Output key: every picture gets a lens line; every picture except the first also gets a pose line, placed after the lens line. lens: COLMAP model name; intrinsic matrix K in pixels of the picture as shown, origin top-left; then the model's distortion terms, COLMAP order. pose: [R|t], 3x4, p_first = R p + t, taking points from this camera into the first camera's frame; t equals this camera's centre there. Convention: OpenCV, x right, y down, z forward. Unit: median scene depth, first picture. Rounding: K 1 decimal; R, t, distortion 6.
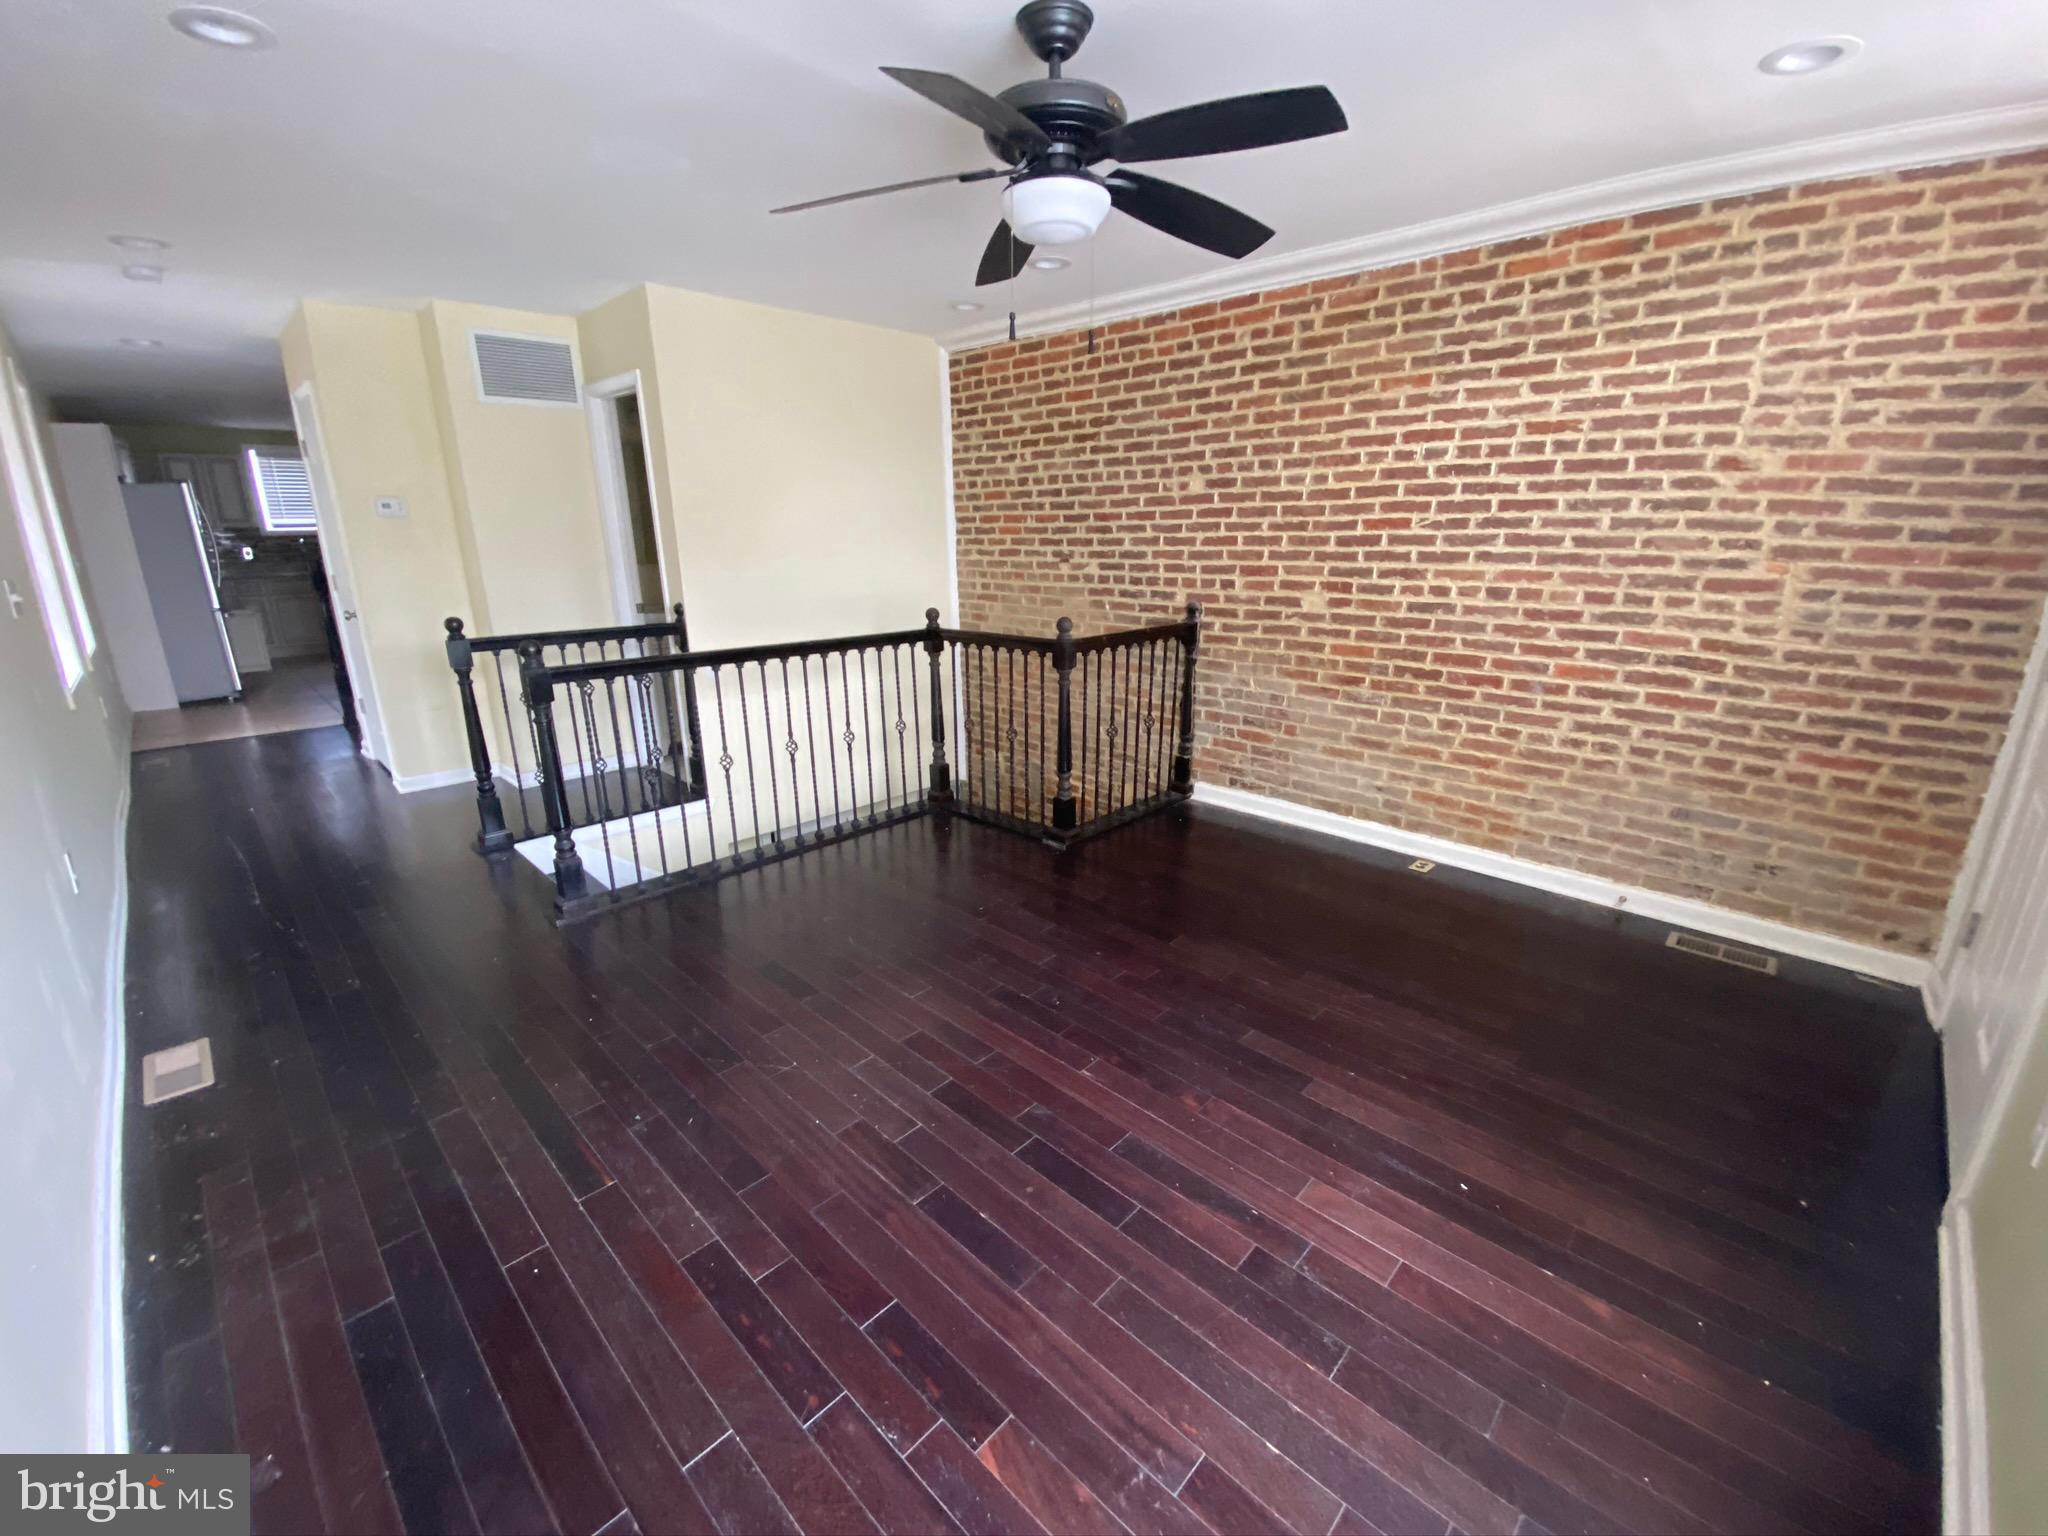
lens RADIAL K [[847.1, 0, 1024.0], [0, 847.1, 768.0], [0, 0, 1]] dist [-0.000889, -0.011543]
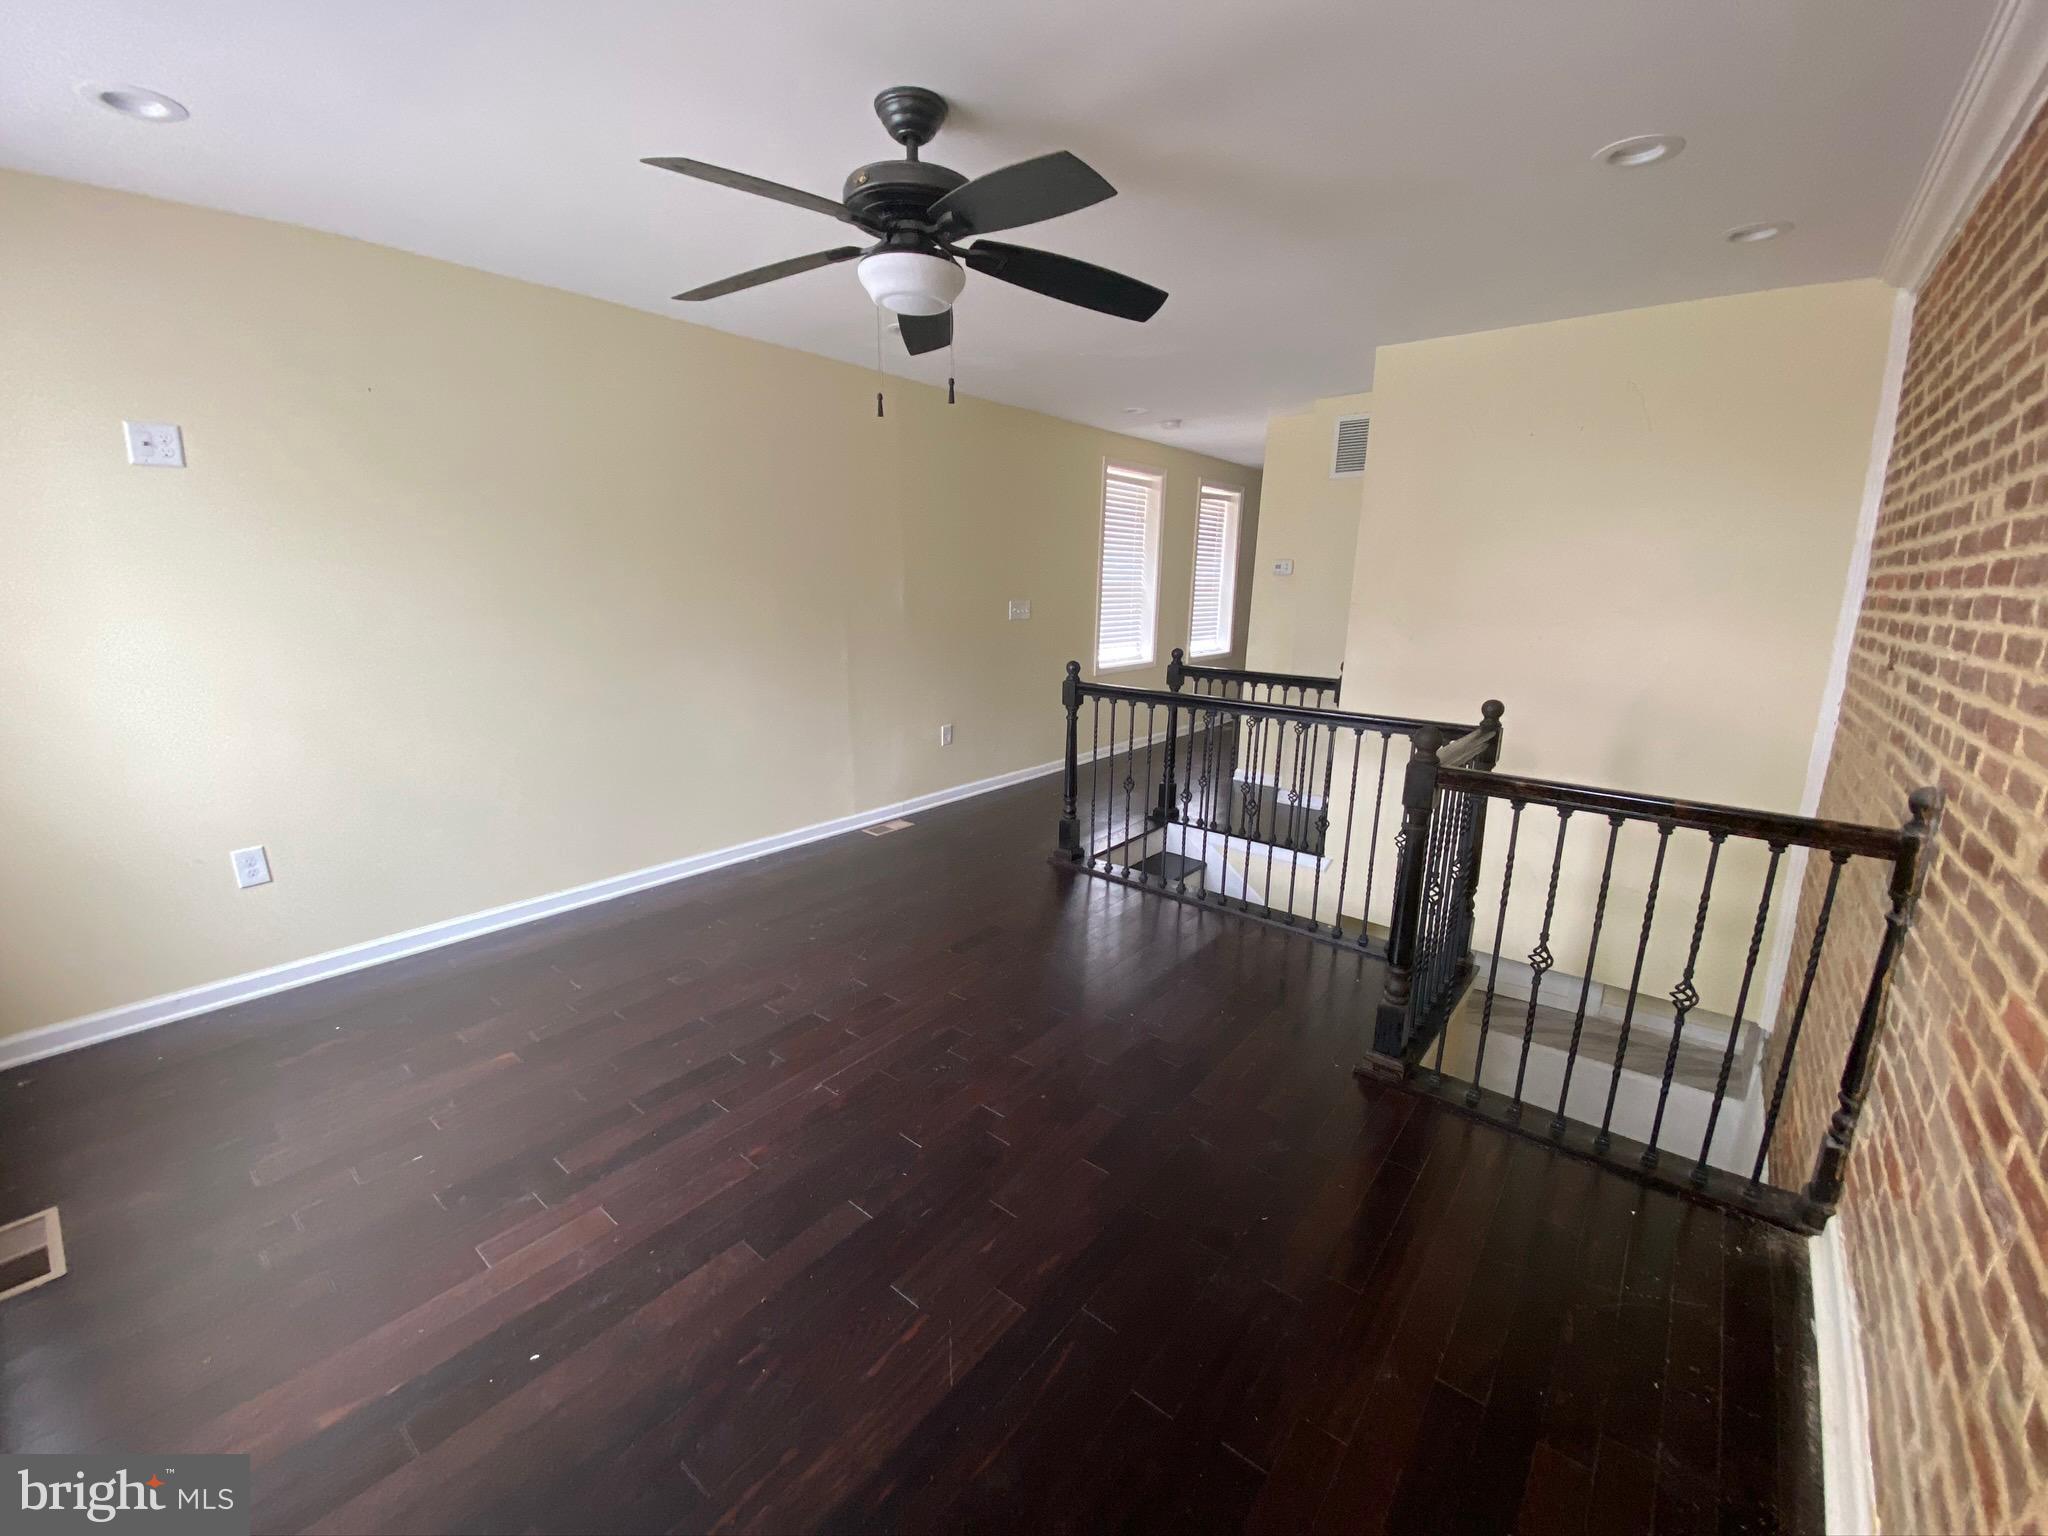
lens RADIAL K [[820.7, 0, 1024.6], [0, 820.7, 769.8], [0, 0, 1]] dist [0.017012, -0.019469]
pose [[0.066977, 0.226372, -0.971735, 0.542718], [-0.290309, 0.936206, 0.198086, -0.157288], [0.954586, 0.268837, 0.128423, 0.545931]]
